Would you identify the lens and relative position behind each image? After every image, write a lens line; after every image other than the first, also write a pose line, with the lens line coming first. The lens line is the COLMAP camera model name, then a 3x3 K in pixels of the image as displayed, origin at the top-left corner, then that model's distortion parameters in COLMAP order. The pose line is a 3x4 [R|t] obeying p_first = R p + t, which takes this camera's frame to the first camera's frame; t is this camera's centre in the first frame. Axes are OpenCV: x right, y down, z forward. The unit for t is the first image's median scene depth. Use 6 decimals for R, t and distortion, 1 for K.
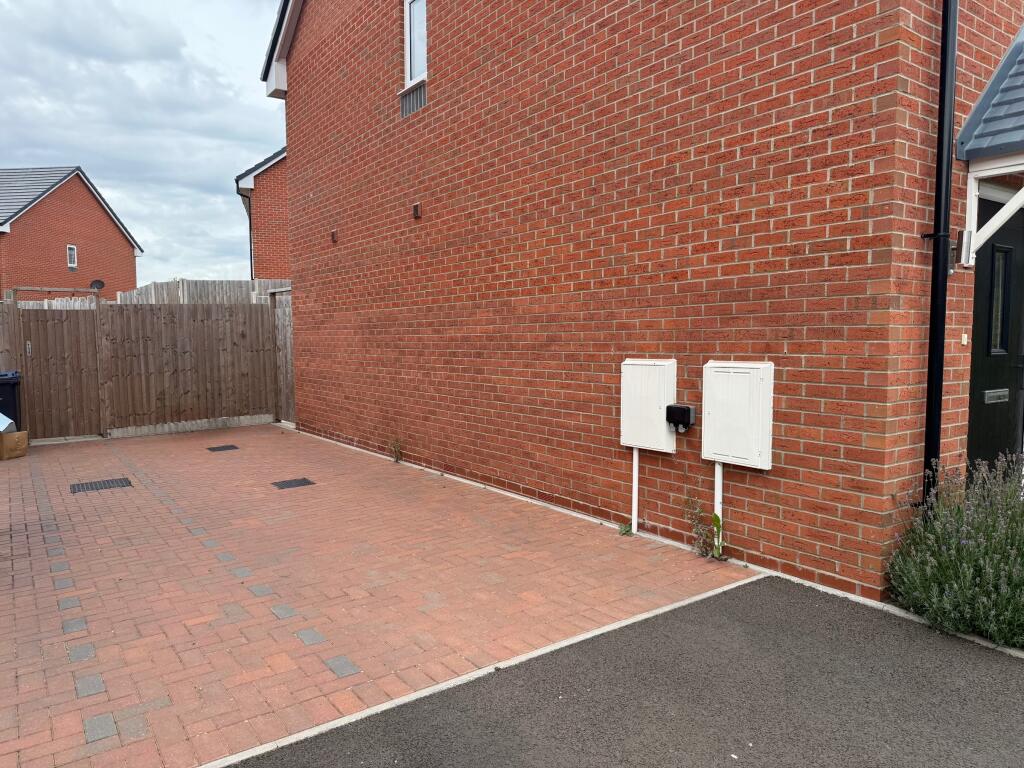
lens RADIAL K [[720.4, 0, 511.3], [0, 720.4, 376.8], [0, 0, 1]] dist [0.001795, -0.001715]
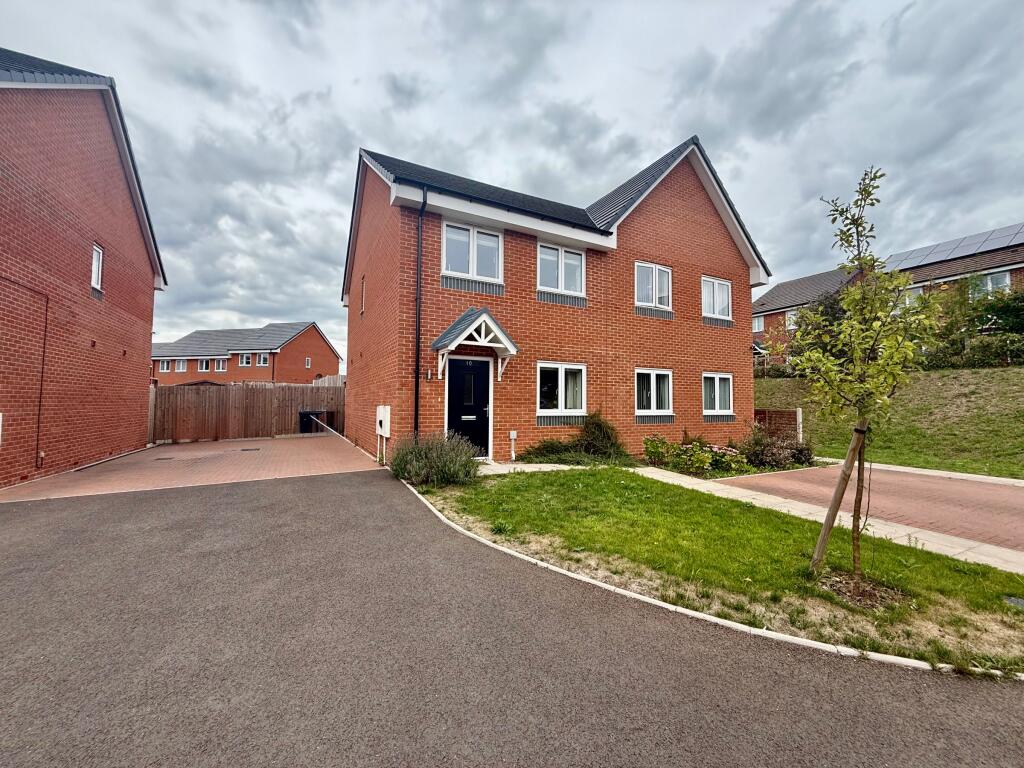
lens RADIAL K [[412.1, 0, 514.0], [0, 412.1, 376.1], [0, 0, 1]] dist [0.000775, 0.000325]
pose [[0.991150, 0.005947, -0.132615, 0.207550], [-0.022545, 0.992024, -0.124016, 0.012182], [0.130819, 0.125909, 0.983379, -0.152411]]
